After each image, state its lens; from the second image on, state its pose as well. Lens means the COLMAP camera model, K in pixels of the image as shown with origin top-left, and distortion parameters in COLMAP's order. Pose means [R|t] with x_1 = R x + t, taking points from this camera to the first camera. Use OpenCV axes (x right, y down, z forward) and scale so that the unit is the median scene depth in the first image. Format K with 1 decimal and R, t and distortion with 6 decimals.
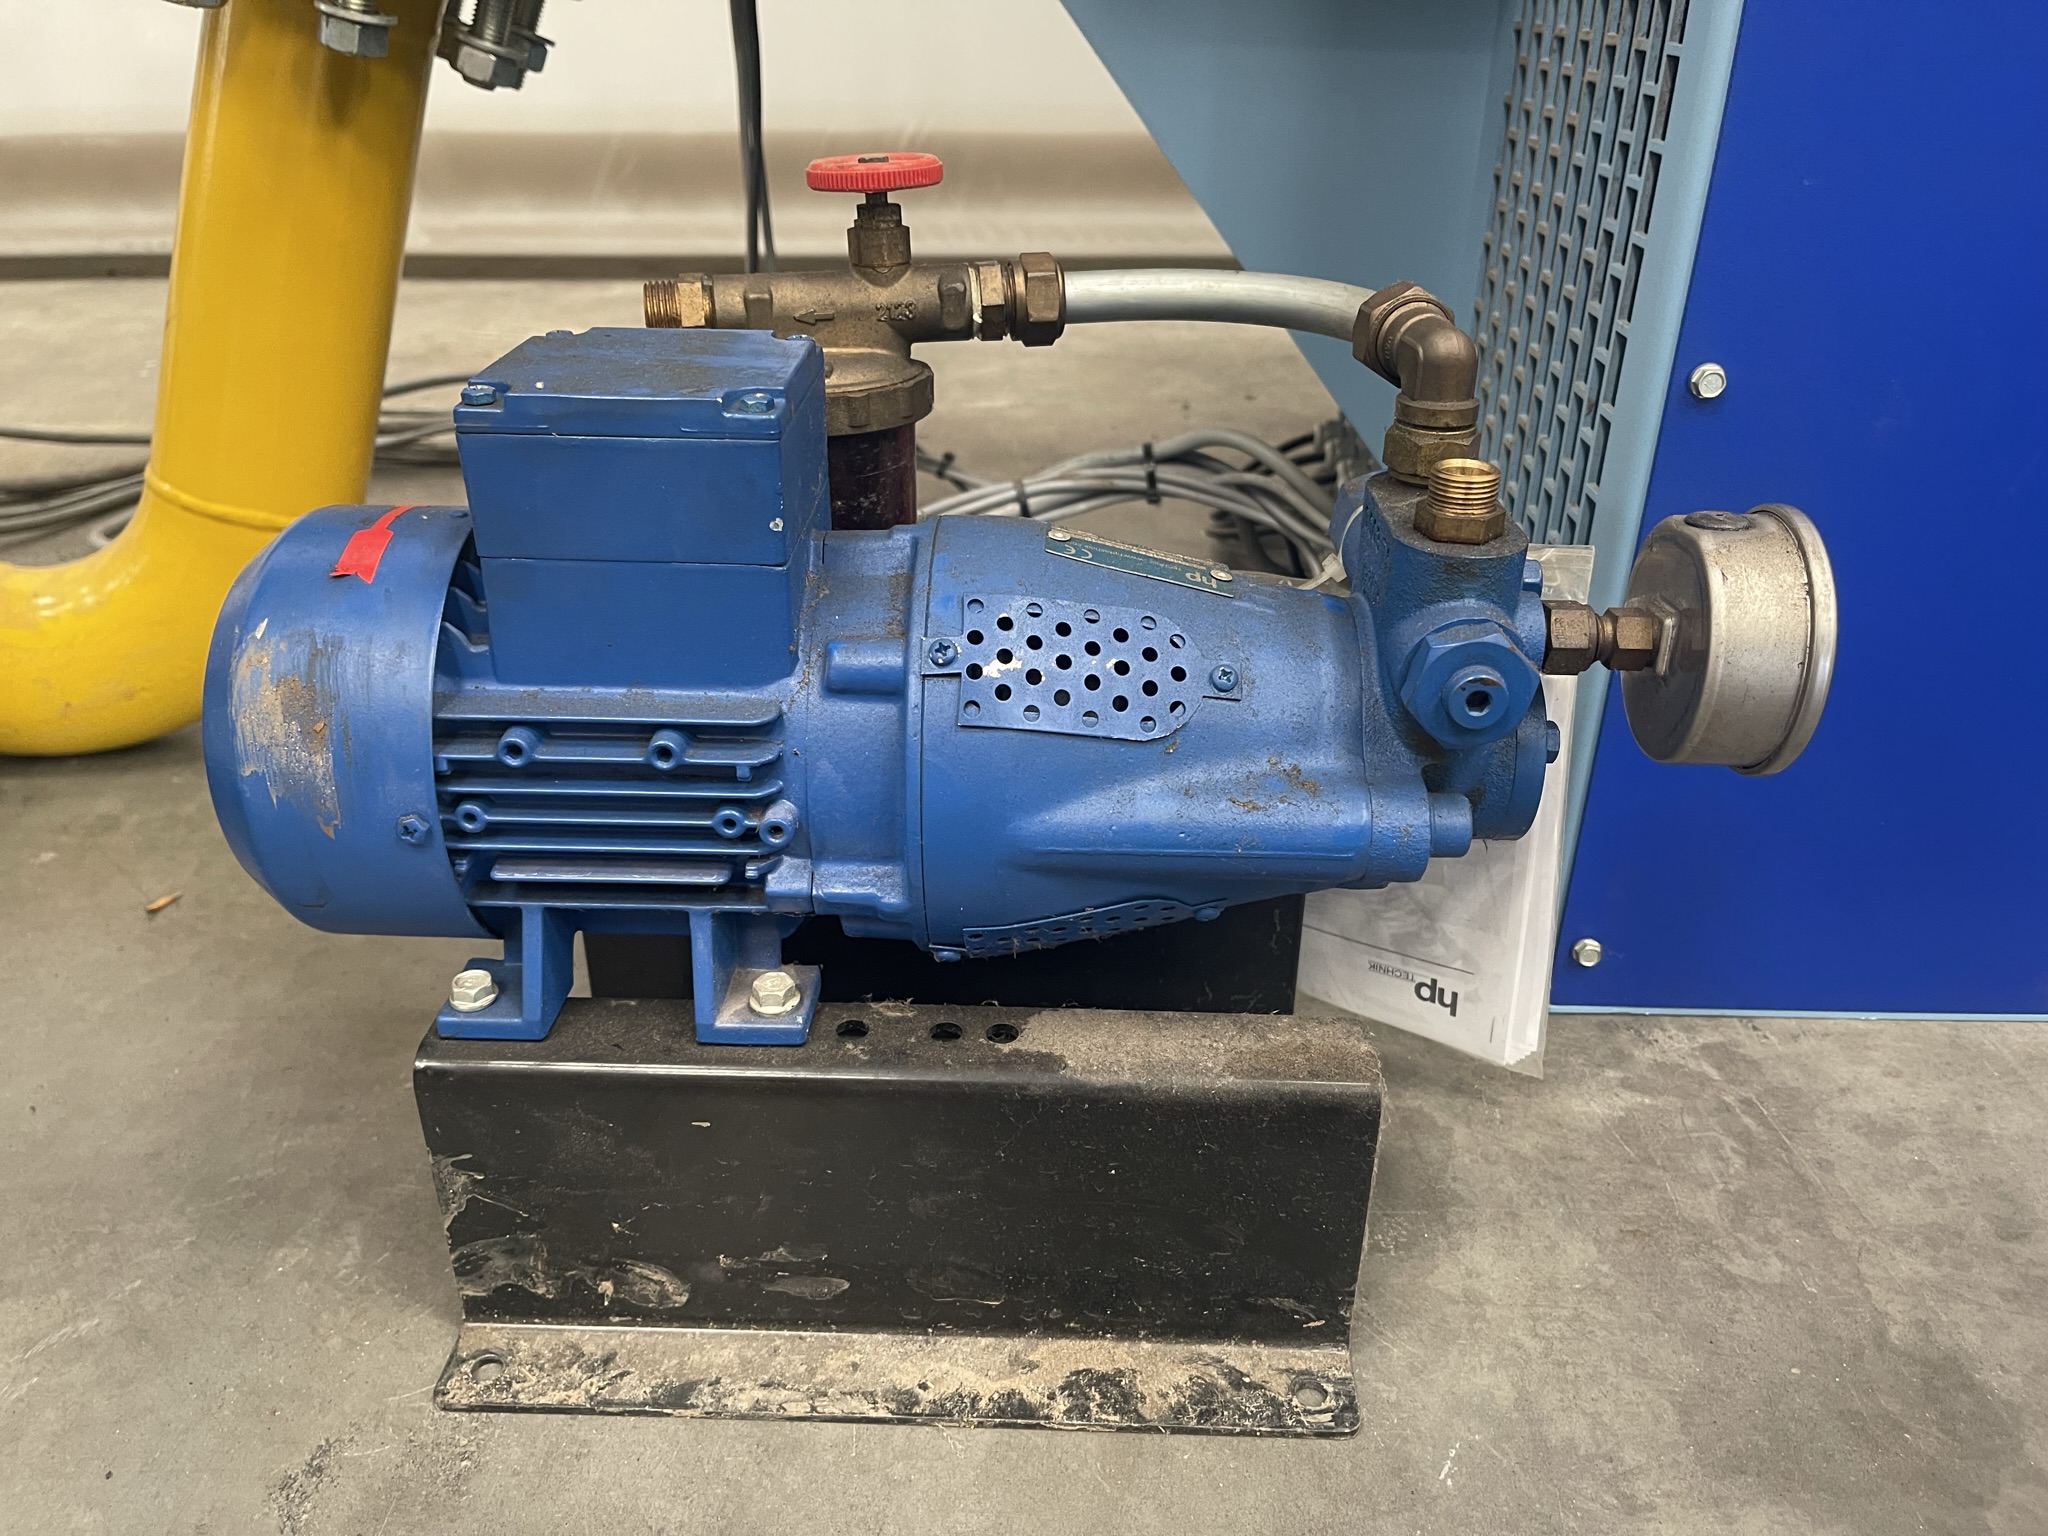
lens RADIAL K [[1577.4, 0, 1024.5], [0, 1577.4, 770.5], [0, 0, 1]] dist [0.072774, -0.106859]
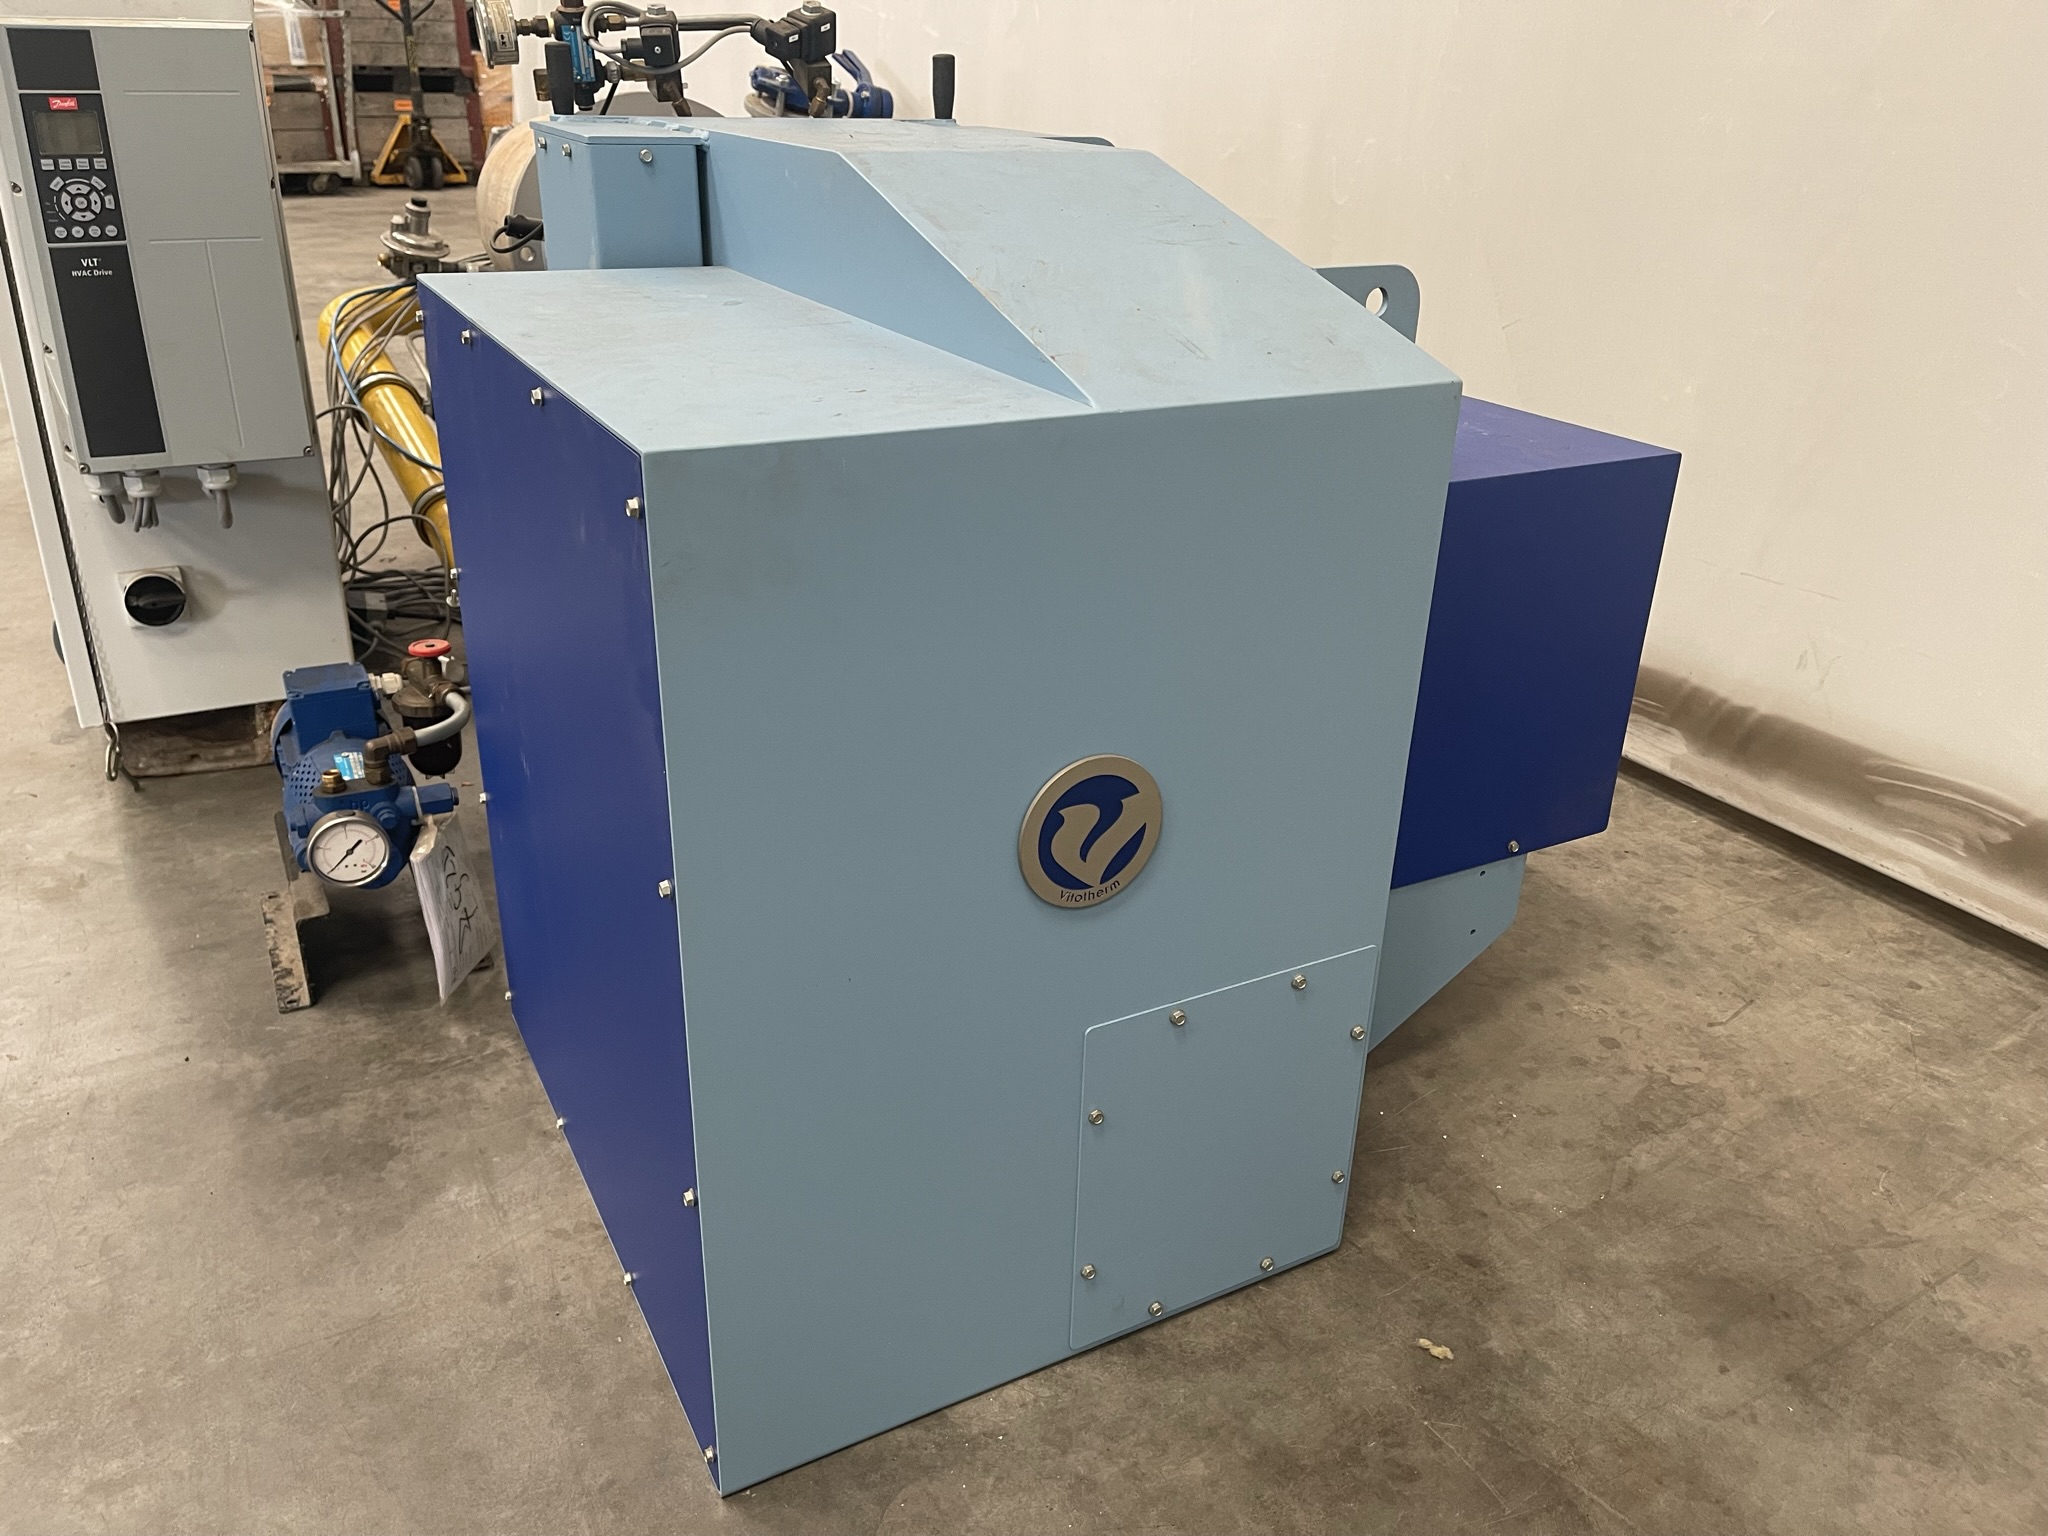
lens RADIAL K [[1577.4, 0, 1024.5], [0, 1577.4, 770.5], [0, 0, 1]] dist [0.072774, -0.106859]
pose [[0.478700, 0.361915, -0.799915, 3.612160], [-0.412447, 0.896996, 0.159014, -1.305546], [0.775070, 0.253802, 0.578663, 0.080218]]
